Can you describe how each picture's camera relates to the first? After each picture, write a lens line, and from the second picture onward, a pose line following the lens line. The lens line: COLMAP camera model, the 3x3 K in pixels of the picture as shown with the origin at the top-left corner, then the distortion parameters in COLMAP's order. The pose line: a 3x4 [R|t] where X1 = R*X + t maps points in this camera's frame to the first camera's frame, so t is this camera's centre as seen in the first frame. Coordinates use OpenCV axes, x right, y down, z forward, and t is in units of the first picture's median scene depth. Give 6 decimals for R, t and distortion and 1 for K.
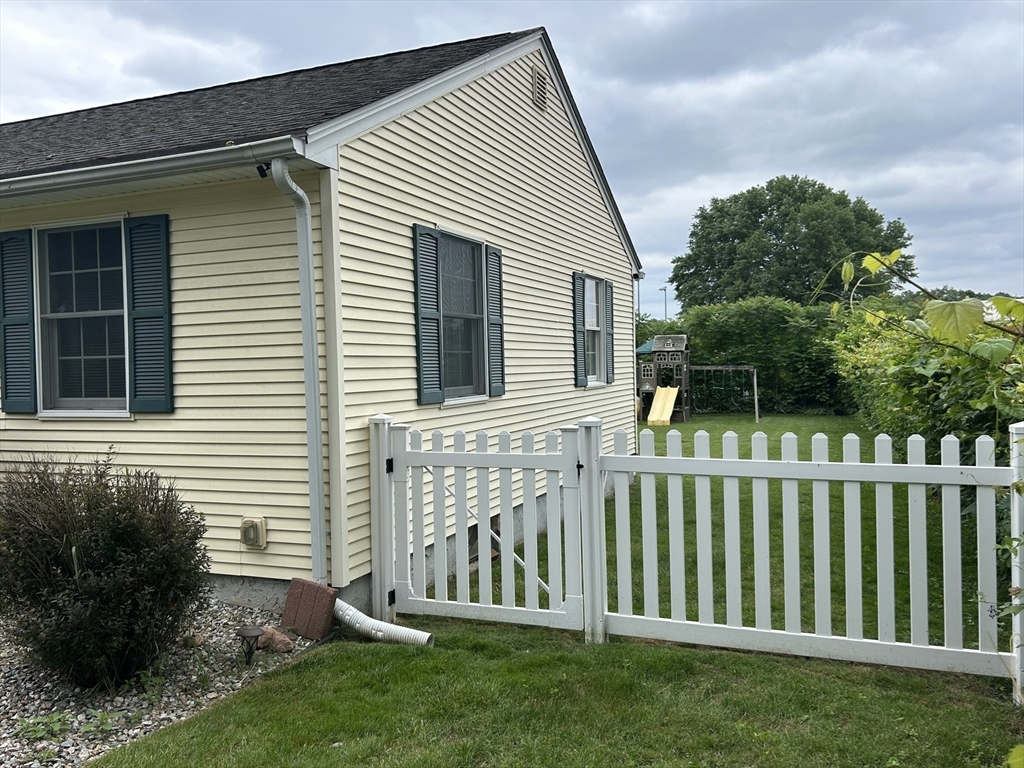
lens RADIAL K [[834.4, 0, 515.3], [0, 834.4, 386.3], [0, 0, 1]] dist [0.066484, 0.000533]
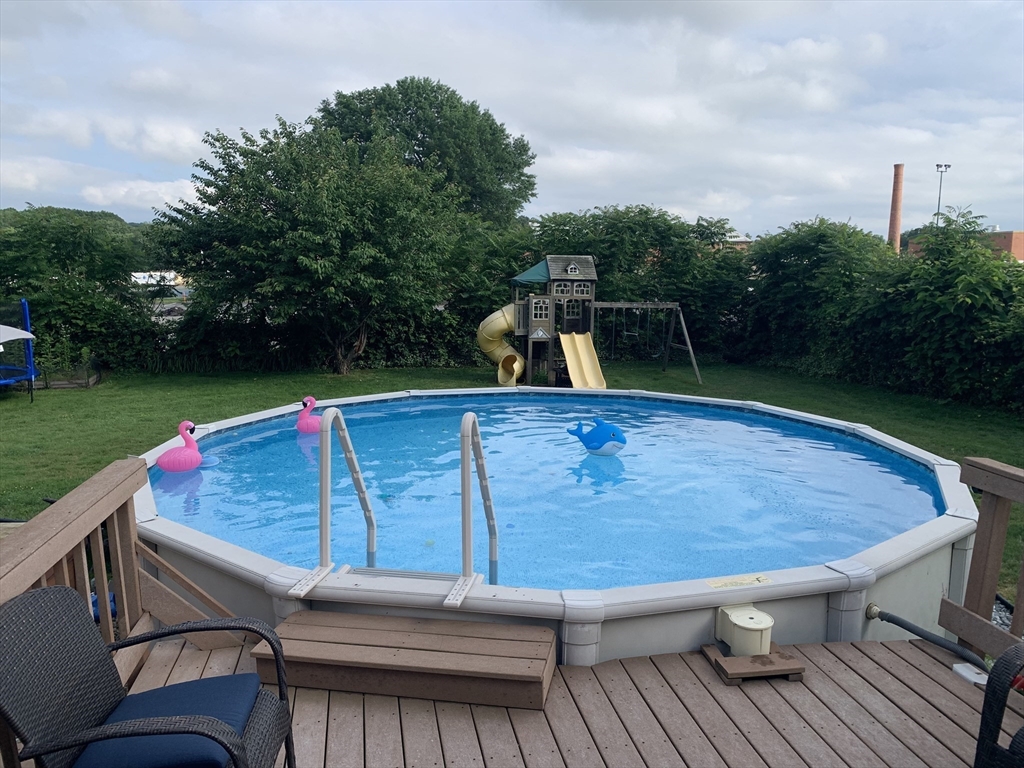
lens RADIAL K [[779.1, 0, 512.7], [0, 779.1, 387.8], [0, 0, 1]] dist [0.040574, -0.053412]
pose [[0.860992, -0.060439, 0.505015, -0.051022], [-0.002528, 0.992394, 0.123077, -0.009460], [-0.508612, -0.107245, 0.854290, 0.138359]]
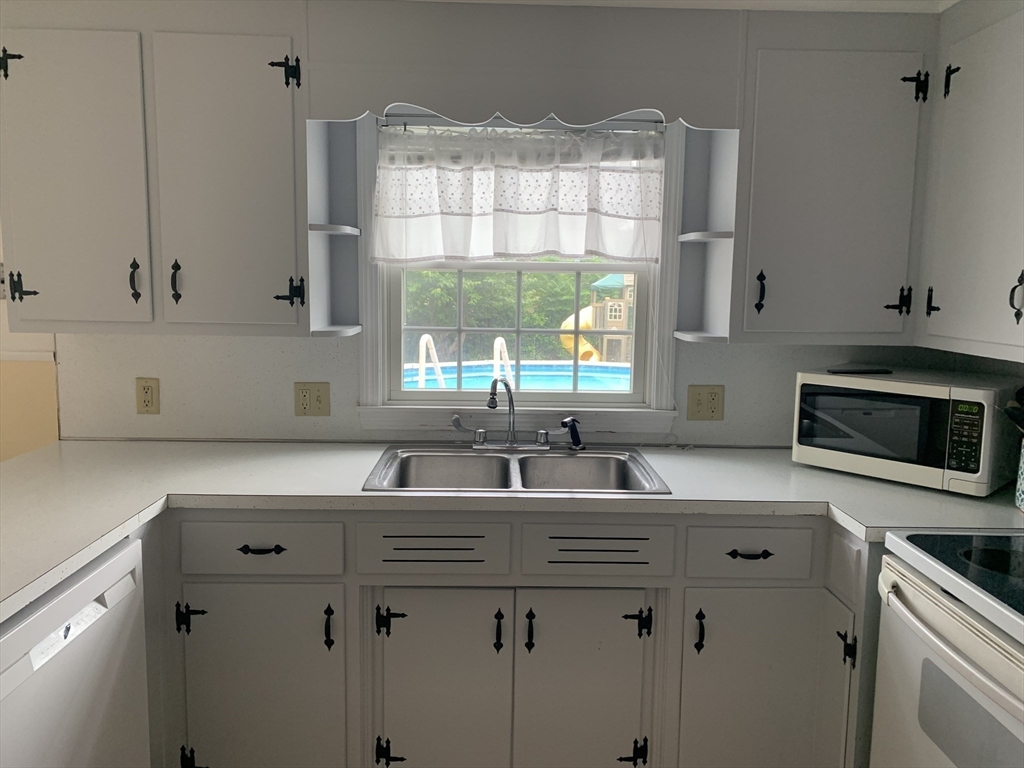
lens RADIAL K [[779.1, 0, 517.4], [0, 779.1, 378.7], [0, 0, 1]] dist [0.040574, -0.053412]
pose [[0.915956, -0.019547, 0.400803, -0.060278], [-0.022223, 0.994809, 0.099304, -0.007524], [-0.400664, -0.099865, 0.910766, 0.111637]]
